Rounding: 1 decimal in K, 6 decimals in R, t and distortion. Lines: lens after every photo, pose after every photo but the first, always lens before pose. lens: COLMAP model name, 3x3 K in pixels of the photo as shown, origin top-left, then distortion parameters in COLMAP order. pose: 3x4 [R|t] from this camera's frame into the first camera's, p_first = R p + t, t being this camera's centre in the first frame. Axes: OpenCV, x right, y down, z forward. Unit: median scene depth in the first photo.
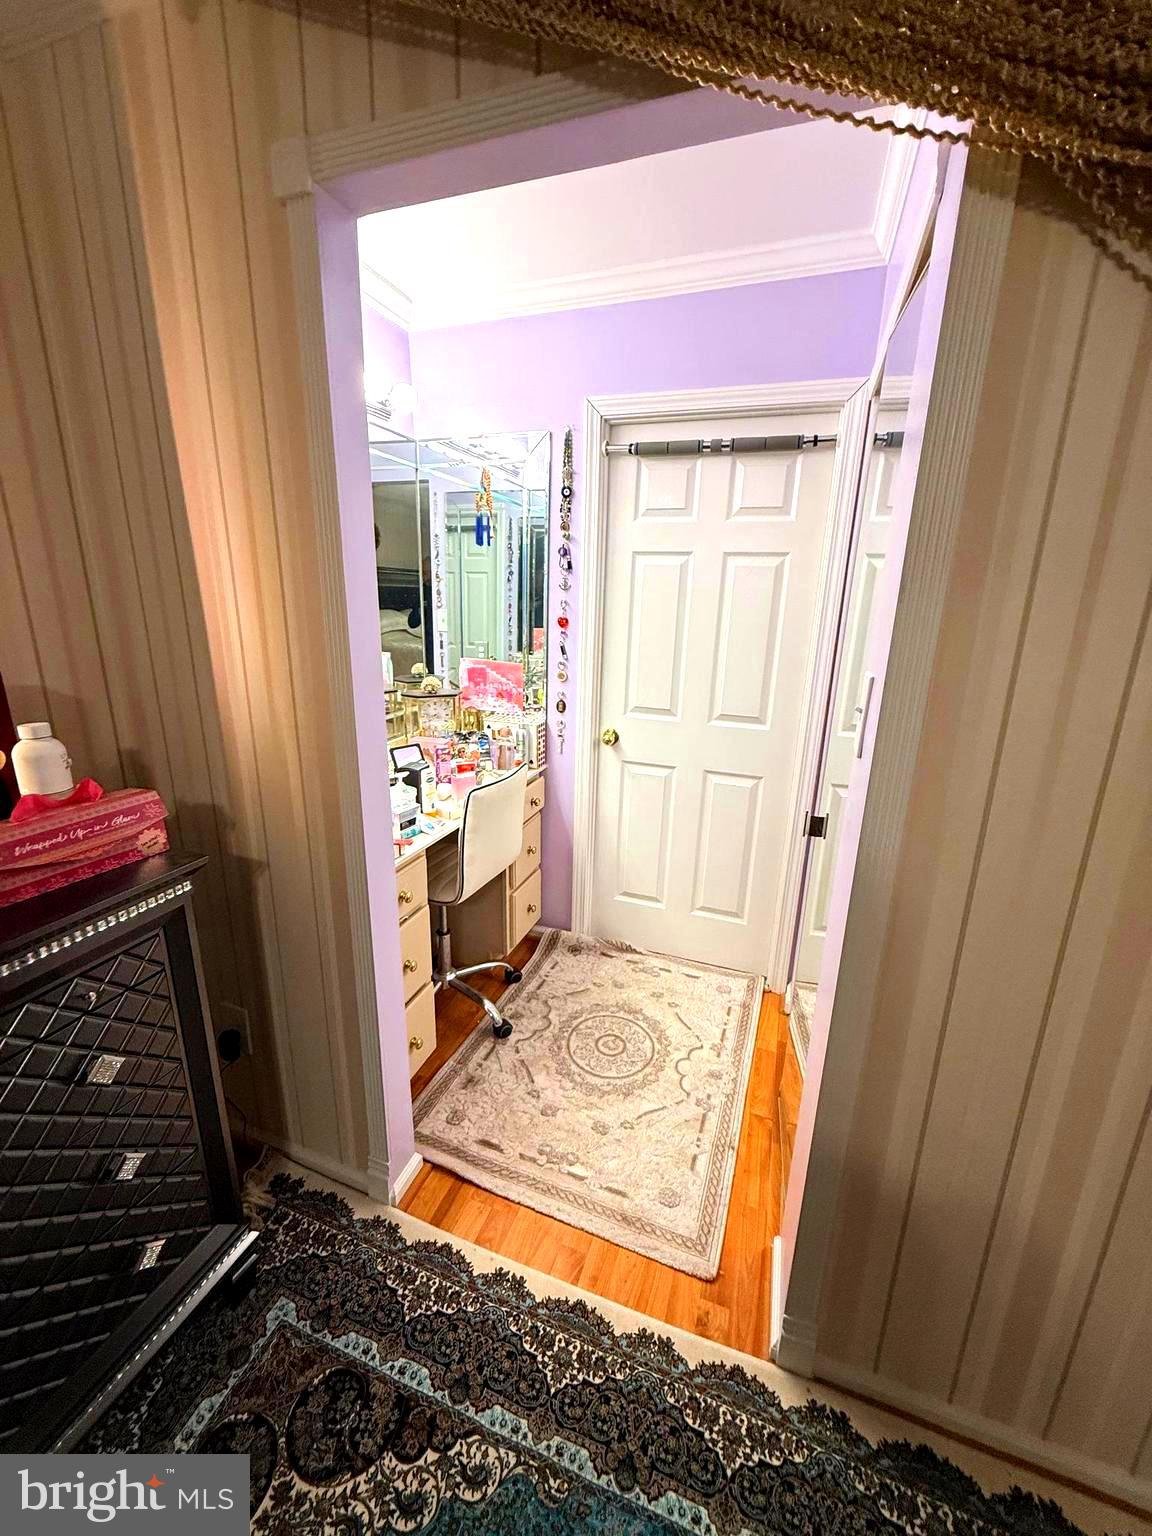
lens RADIAL K [[611.3, 0, 571.4], [0, 611.3, 763.7], [0, 0, 1]] dist [0.000749, -0.000121]
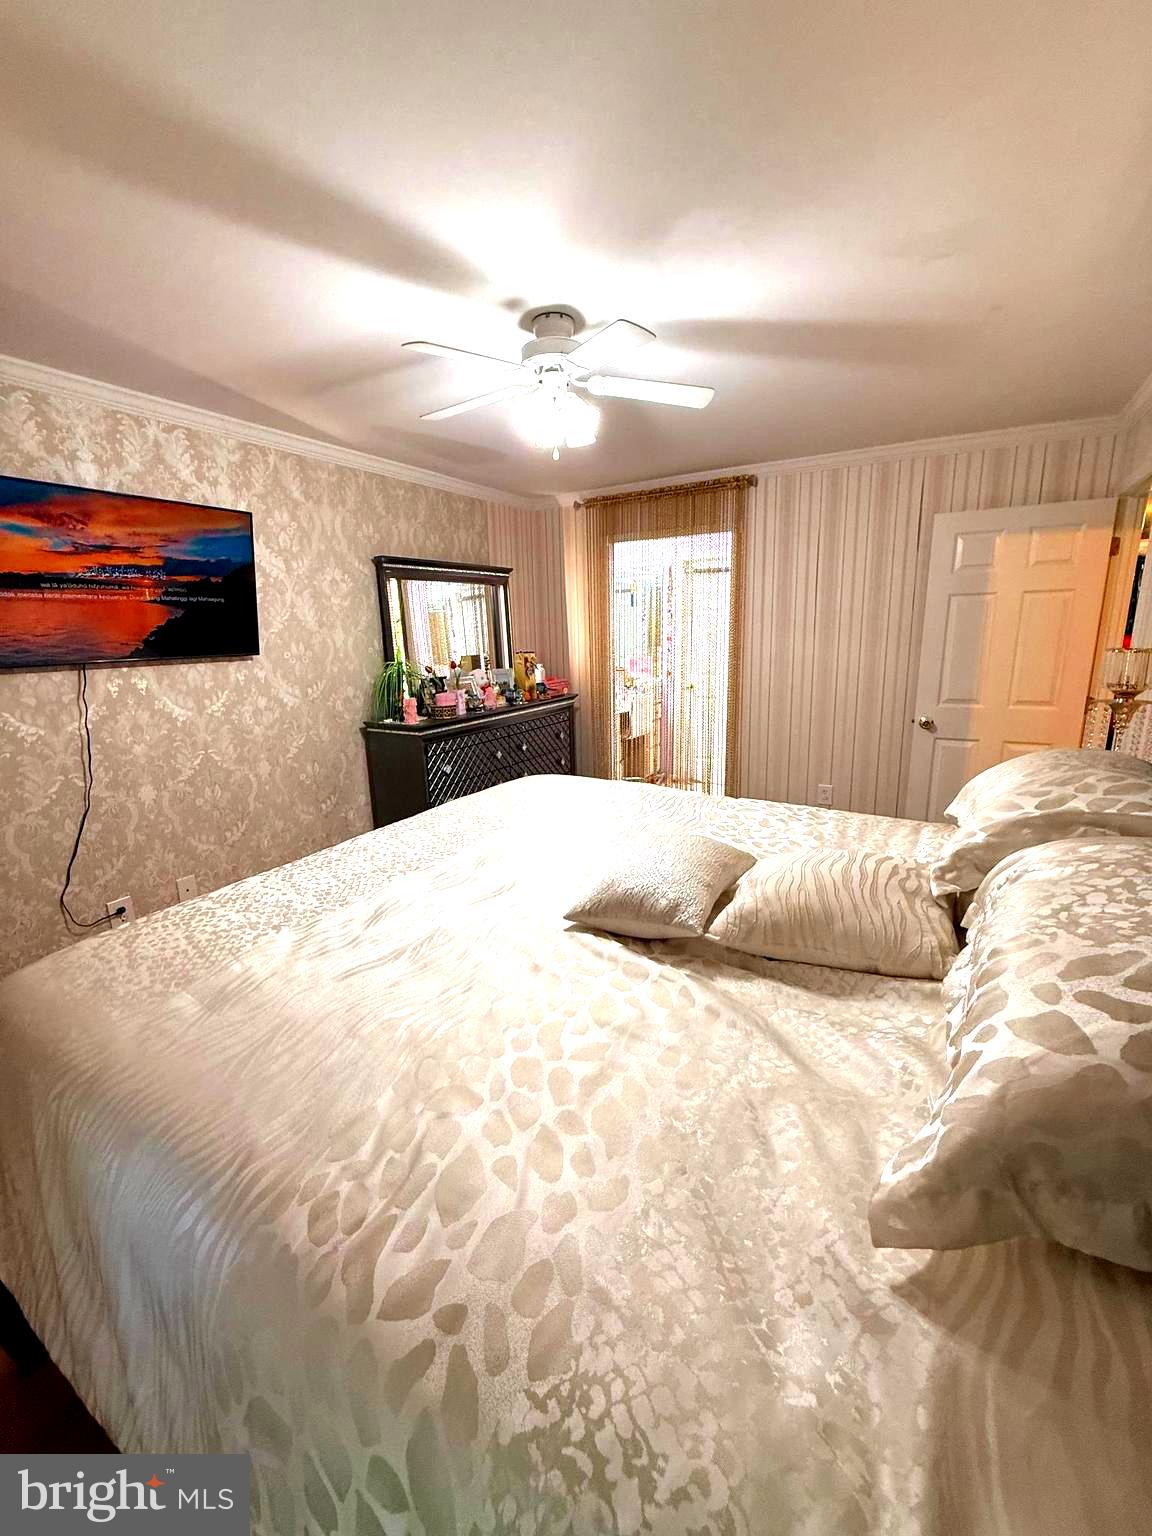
lens RADIAL K [[611.3, 0, 571.4], [0, 611.3, 763.7], [0, 0, 1]] dist [0.000749, -0.000121]
pose [[0.978142, -0.003419, -0.207908, 0.121851], [-0.007298, 0.998684, -0.050761, 0.428528], [0.207808, 0.051169, 0.976830, -1.575396]]
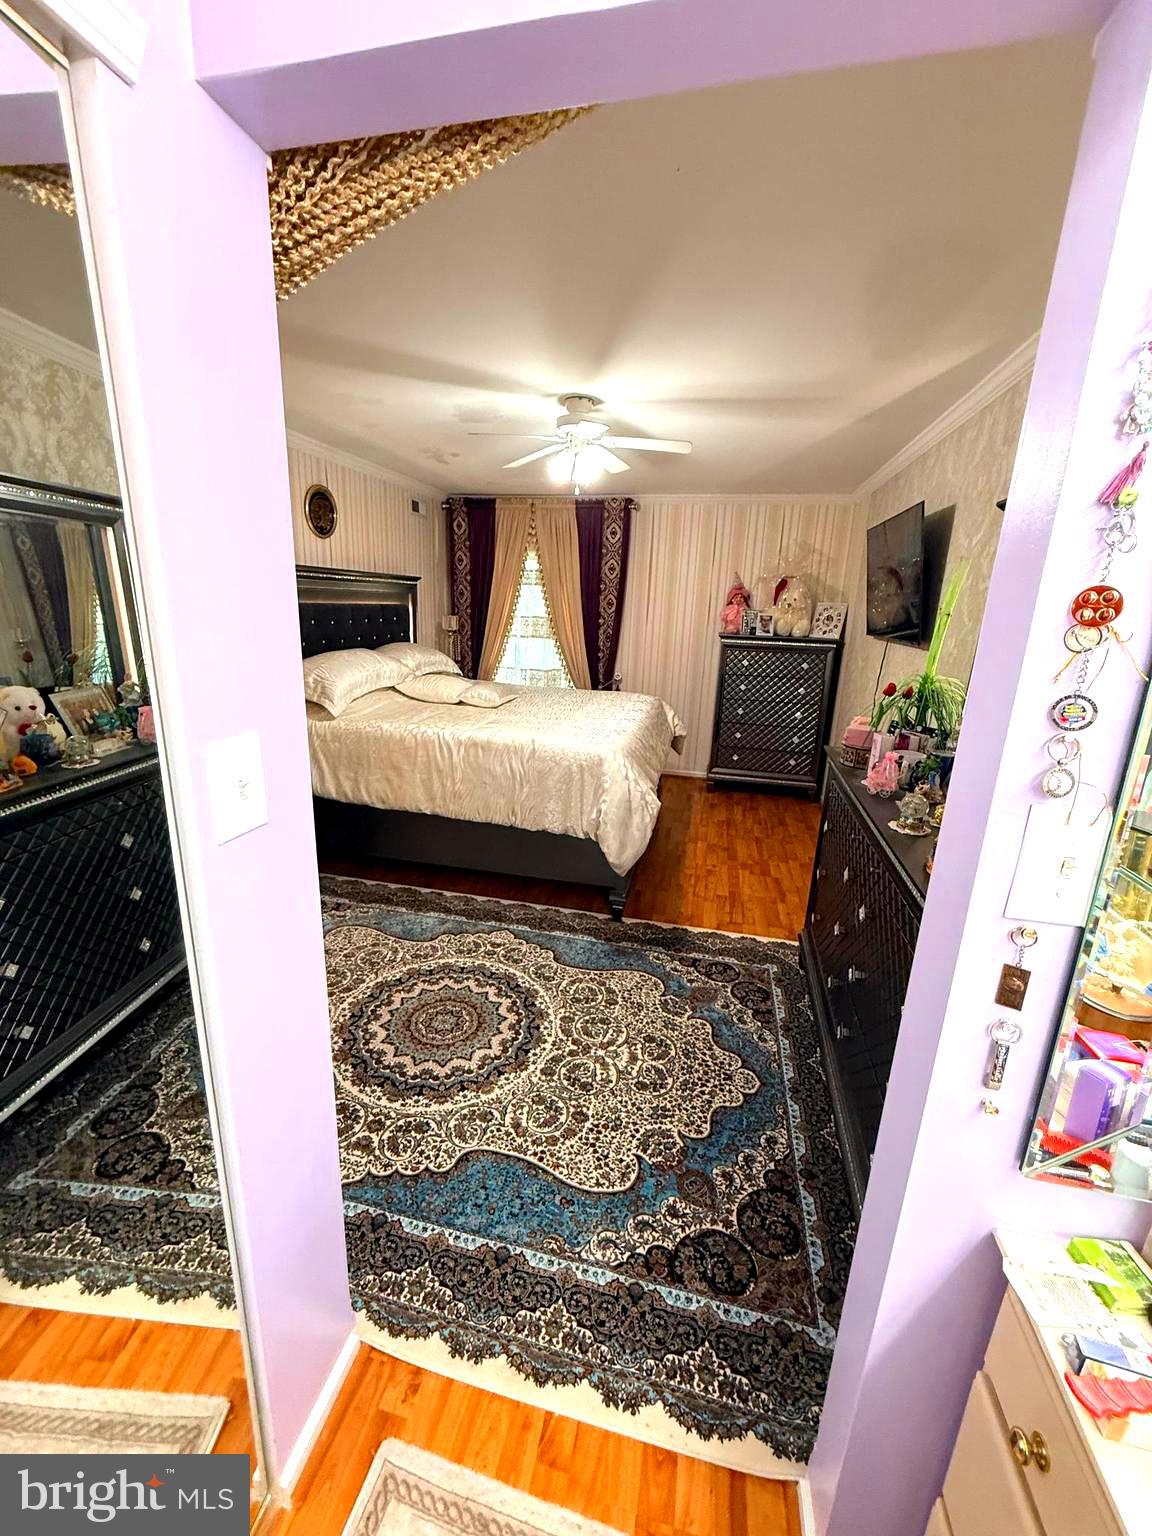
lens RADIAL K [[611.3, 0, 571.4], [0, 611.3, 763.7], [0, 0, 1]] dist [0.000749, -0.000121]
pose [[-0.991119, -0.026773, -0.130252, 0.071714], [-0.089278, 0.859907, 0.502583, -0.261659], [0.098549, 0.509749, -0.854660, 0.810388]]
